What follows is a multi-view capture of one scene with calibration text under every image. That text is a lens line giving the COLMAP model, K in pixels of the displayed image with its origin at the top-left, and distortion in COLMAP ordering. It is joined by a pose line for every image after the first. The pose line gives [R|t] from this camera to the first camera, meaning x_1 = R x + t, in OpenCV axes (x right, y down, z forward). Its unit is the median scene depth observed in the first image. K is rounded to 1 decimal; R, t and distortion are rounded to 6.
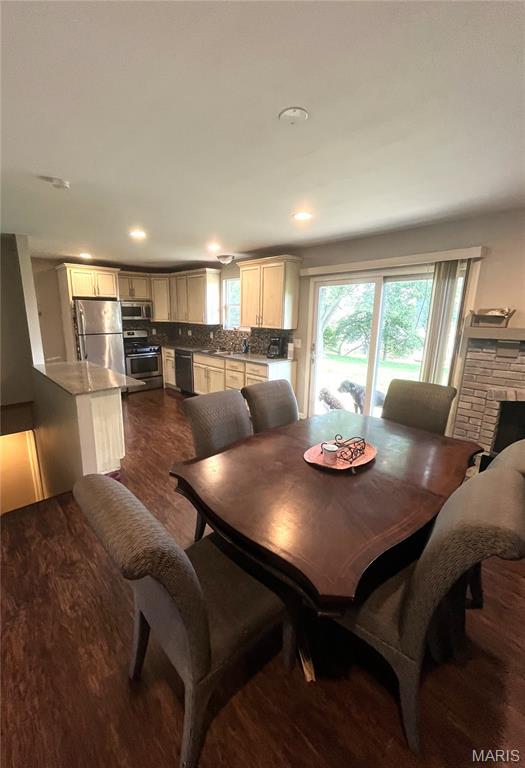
lens RADIAL K [[308.5, 0, 237.2], [0, 308.5, 383.8], [0, 0, 1]] dist [0.000639, 0.000135]
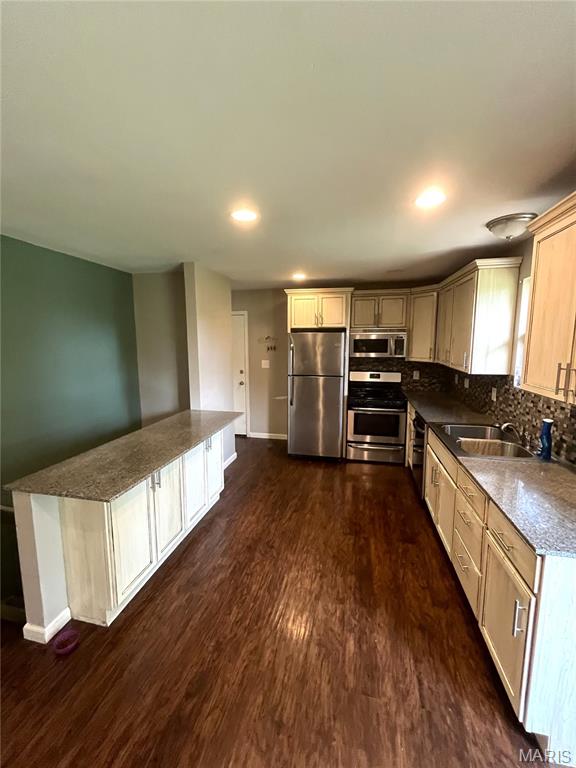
lens RADIAL K [[310.1, 0, 287.3], [0, 310.1, 382.0], [0, 0, 1]] dist [-0.002031, -0.000374]
pose [[0.584357, 0.099159, -0.805415, 0.133901], [-0.176992, 0.984186, -0.007246, -0.129348], [0.791960, 0.146786, 0.592667, 0.500677]]
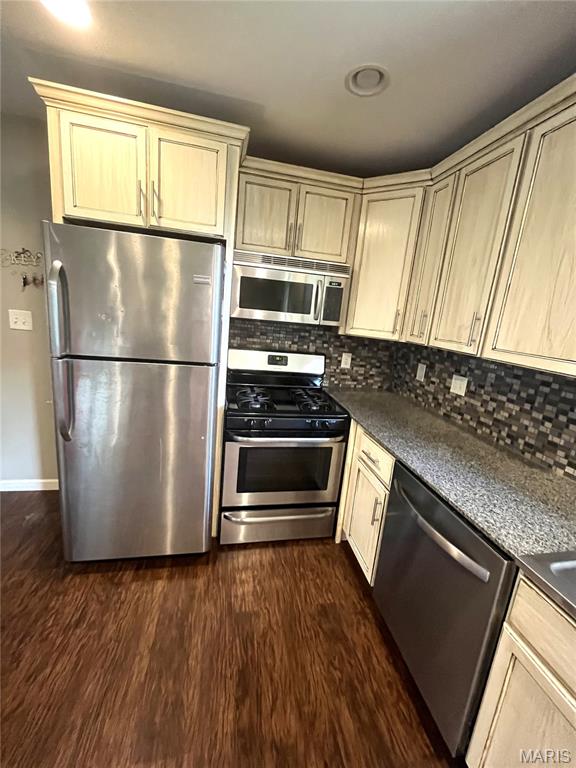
lens RADIAL K [[310.1, 0, 287.3], [0, 310.1, 382.0], [0, 0, 1]] dist [-0.002031, -0.000374]
pose [[0.858458, 0.177179, -0.481309, -0.188057], [-0.197022, 0.980353, 0.009481, -0.171391], [0.473532, 0.086689, 0.876500, 0.824416]]
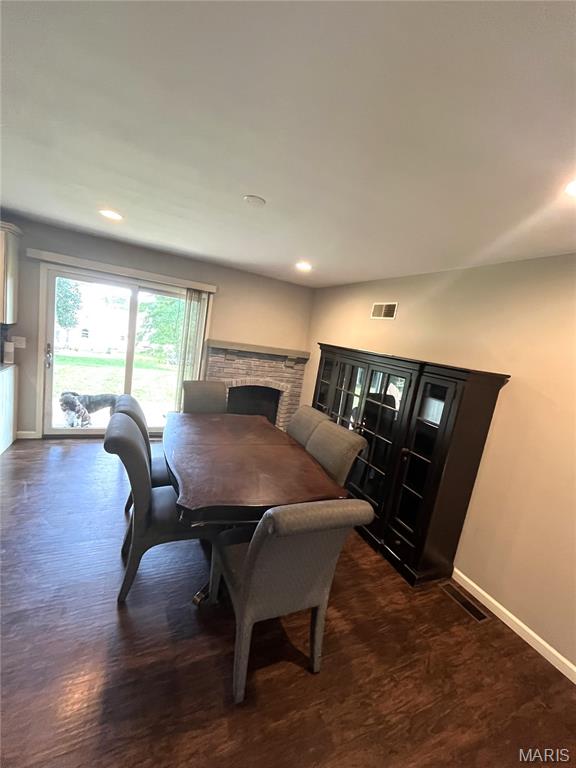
lens RADIAL K [[310.1, 0, 287.3], [0, 310.1, 382.0], [0, 0, 1]] dist [-0.002031, -0.000374]
pose [[0.294792, -0.108772, 0.949350, -0.288024], [0.065972, 0.993446, 0.093339, -0.051602], [-0.953281, 0.035115, 0.300036, 0.122358]]
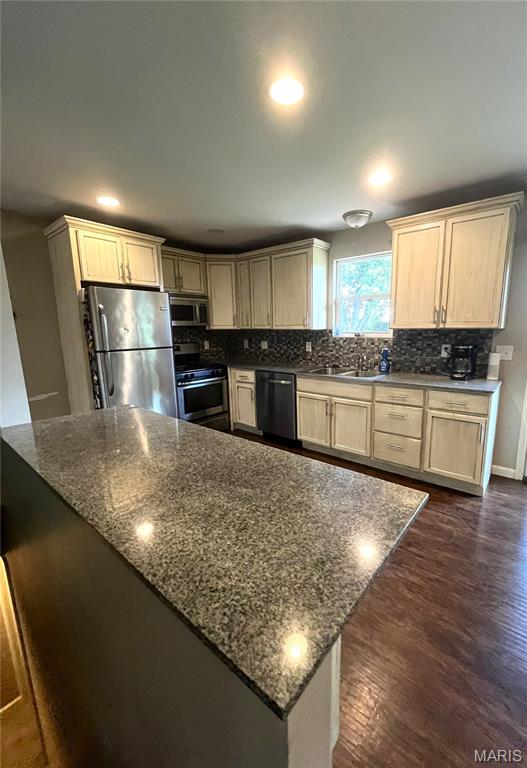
lens RADIAL K [[312.3, 0, 290.5], [0, 312.3, 385.0], [0, 0, 1]] dist [-0.000342, 0.000067]
pose [[0.985762, -0.050254, 0.160459, -0.260443], [0.057647, 0.997463, -0.041755, -0.057113], [-0.157954, 0.050410, 0.986159, 0.399289]]
